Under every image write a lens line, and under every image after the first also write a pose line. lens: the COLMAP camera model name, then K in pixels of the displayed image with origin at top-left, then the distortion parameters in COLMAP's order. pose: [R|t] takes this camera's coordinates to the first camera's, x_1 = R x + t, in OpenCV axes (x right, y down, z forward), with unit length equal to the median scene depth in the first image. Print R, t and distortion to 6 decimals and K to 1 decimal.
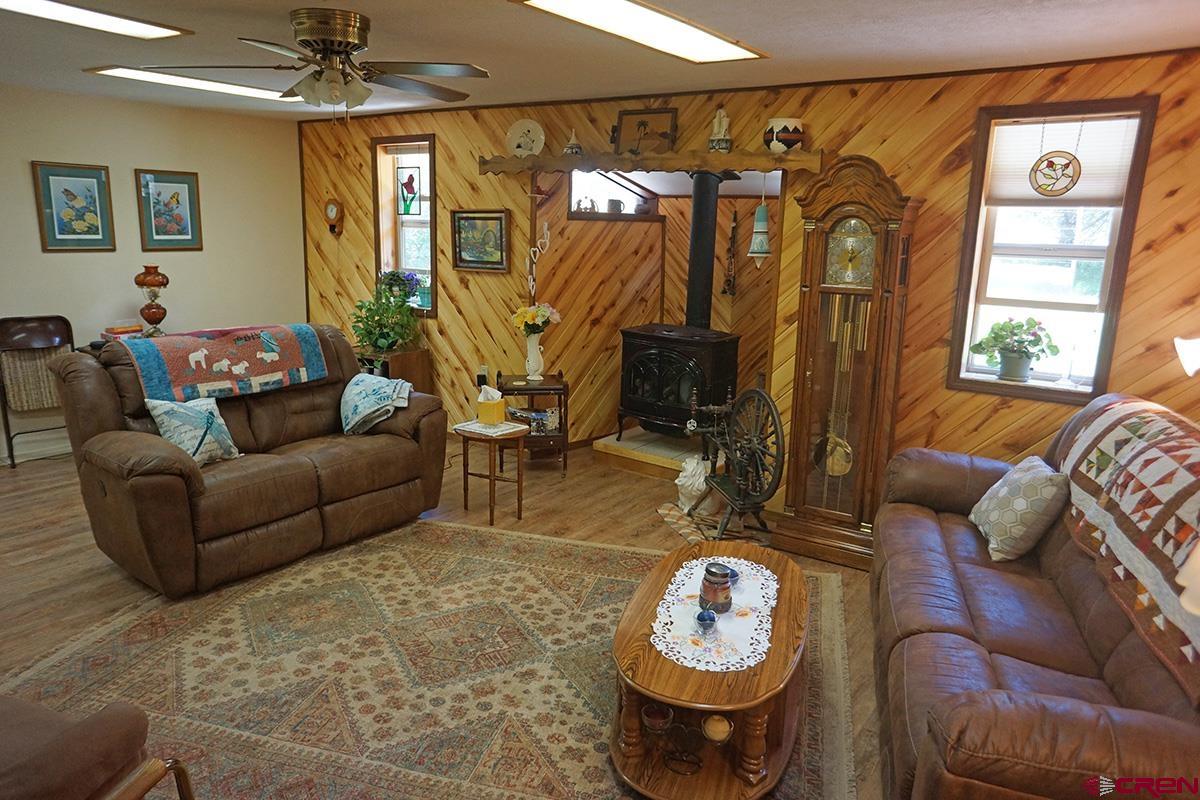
lens RADIAL K [[814.3, 0, 588.5], [0, 814.3, 401.9], [0, 0, 1]] dist [-0.068374, 0.097249]
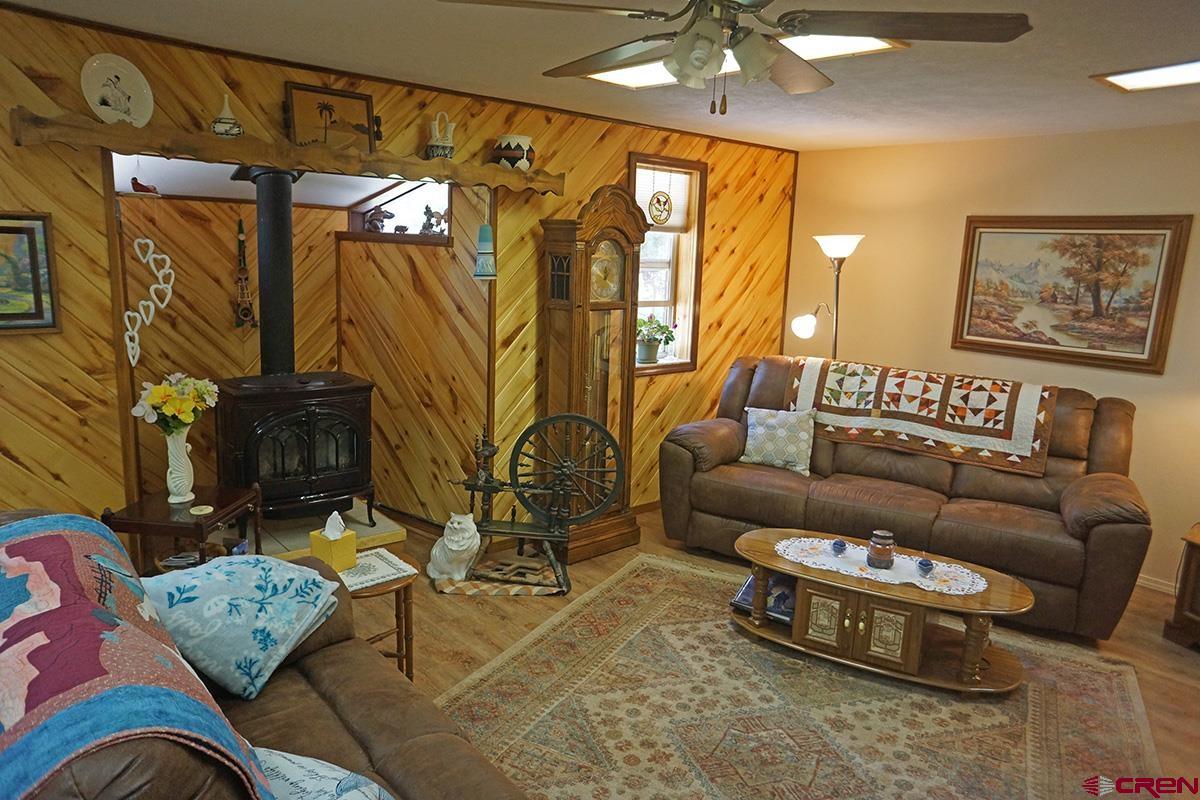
lens RADIAL K [[814.3, 0, 588.5], [0, 814.3, 401.9], [0, 0, 1]] dist [-0.068374, 0.097249]
pose [[0.226082, -0.199289, 0.953505, -0.709253], [0.180803, 0.970425, 0.159956, -0.178999], [-0.957182, 0.136233, 0.255427, 0.702604]]
